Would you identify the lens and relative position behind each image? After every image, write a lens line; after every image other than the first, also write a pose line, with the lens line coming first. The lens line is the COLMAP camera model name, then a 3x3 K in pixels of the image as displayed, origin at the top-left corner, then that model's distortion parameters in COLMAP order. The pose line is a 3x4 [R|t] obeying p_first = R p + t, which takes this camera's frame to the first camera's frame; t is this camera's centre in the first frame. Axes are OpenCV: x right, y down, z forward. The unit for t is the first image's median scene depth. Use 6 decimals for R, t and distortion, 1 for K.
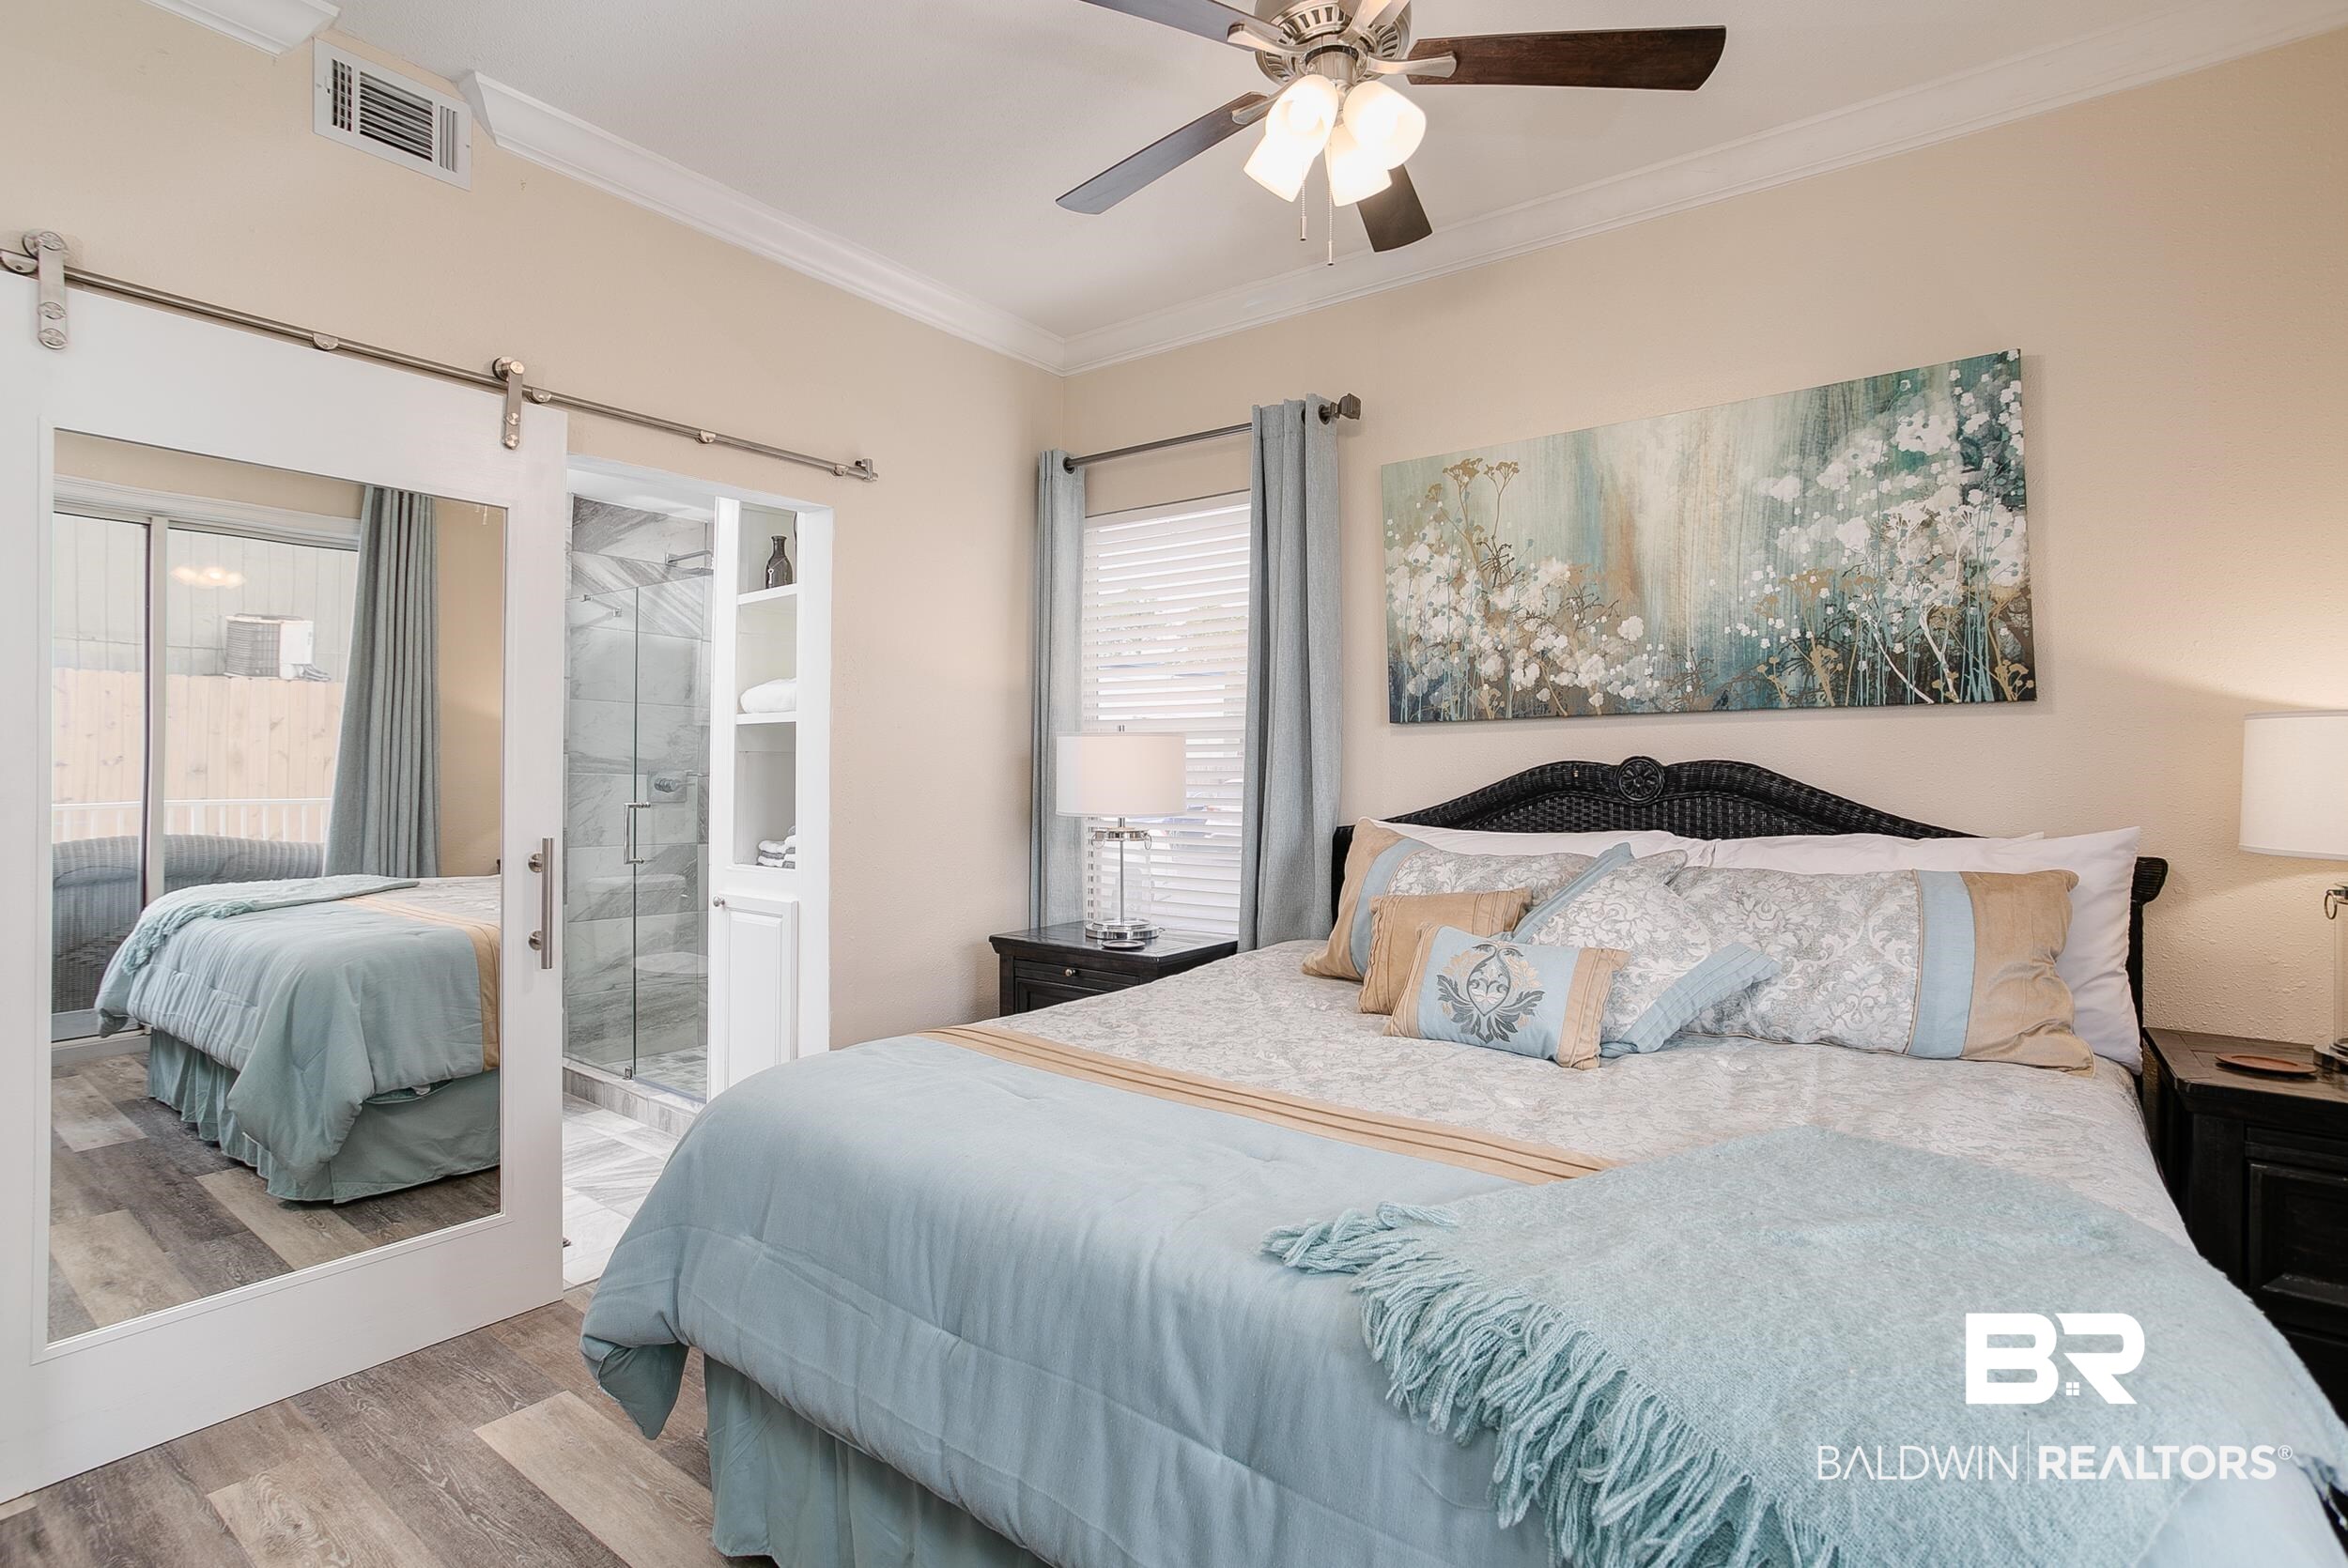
lens RADIAL K [[1147.0, 0, 1161.8], [0, 1147.0, 763.2], [0, 0, 1]] dist [-0.052042, 0.030635]
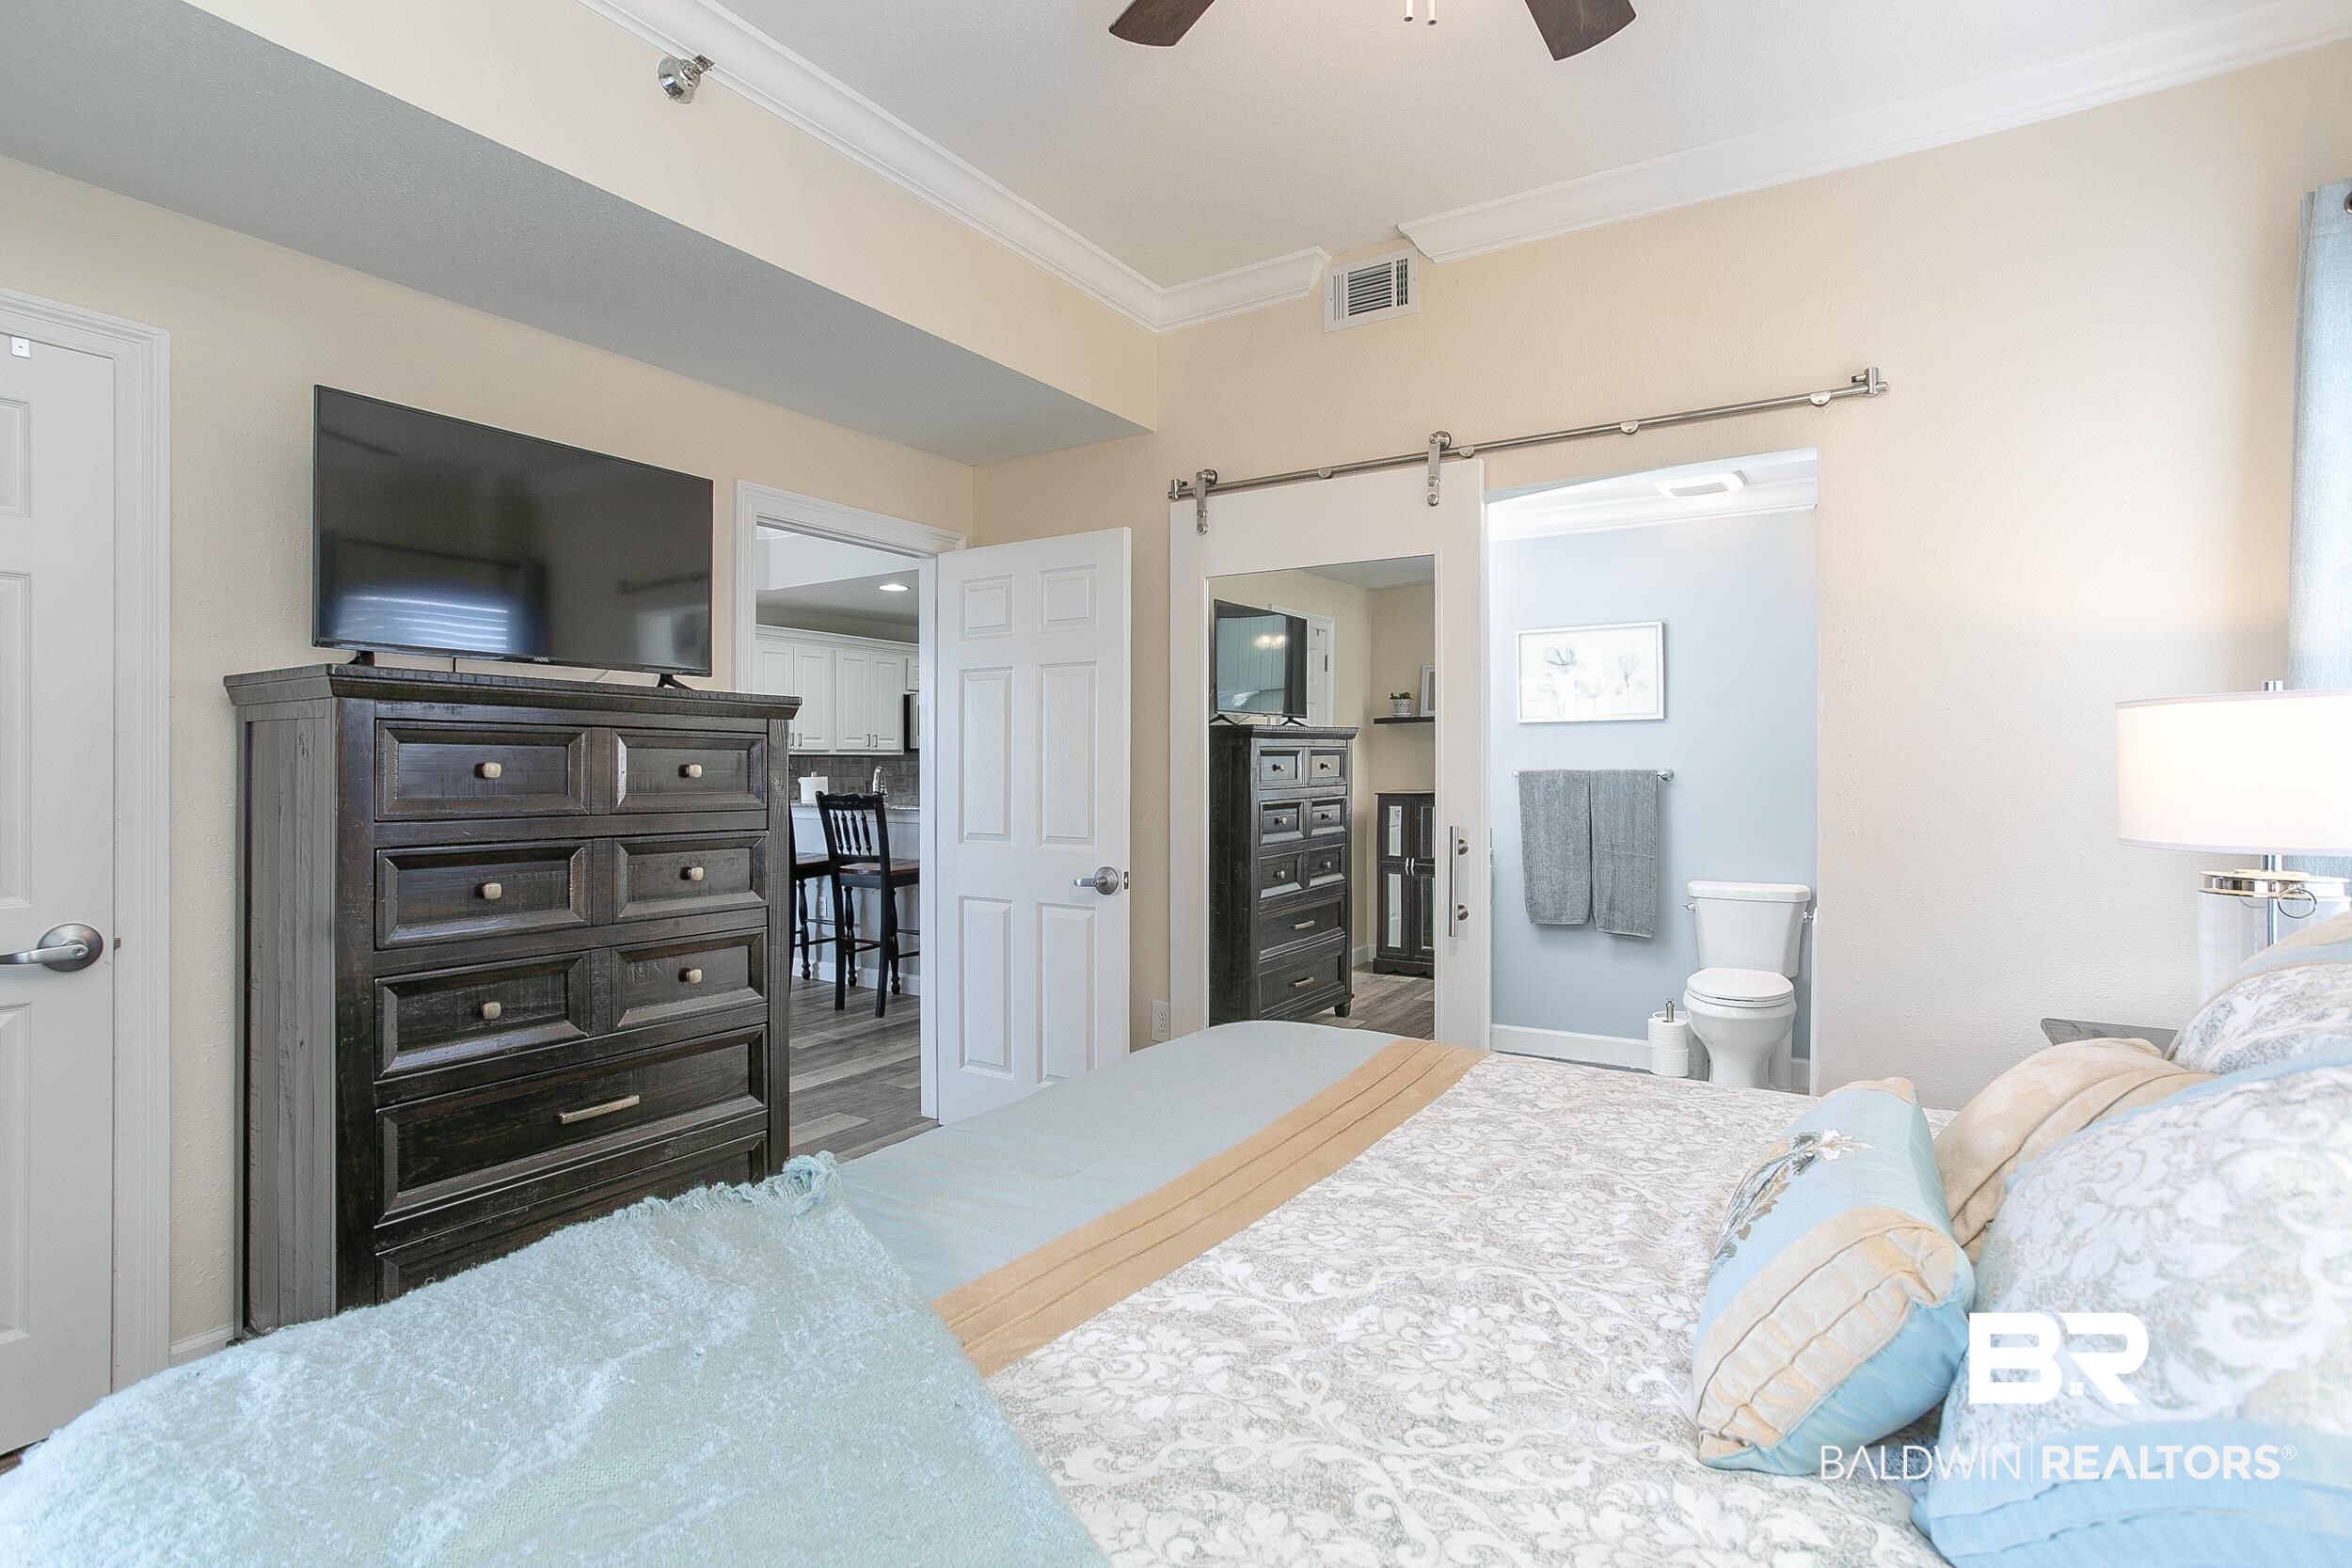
lens RADIAL K [[1149.0, 0, 1163.7], [0, 1149.0, 763.2], [0, 0, 1]] dist [-0.052042, 0.030635]
pose [[0.075026, -0.009515, -0.997136, 0.829070], [0.002739, 0.999953, -0.009336, 0.014414], [0.997178, -0.002030, 0.075048, 0.810909]]
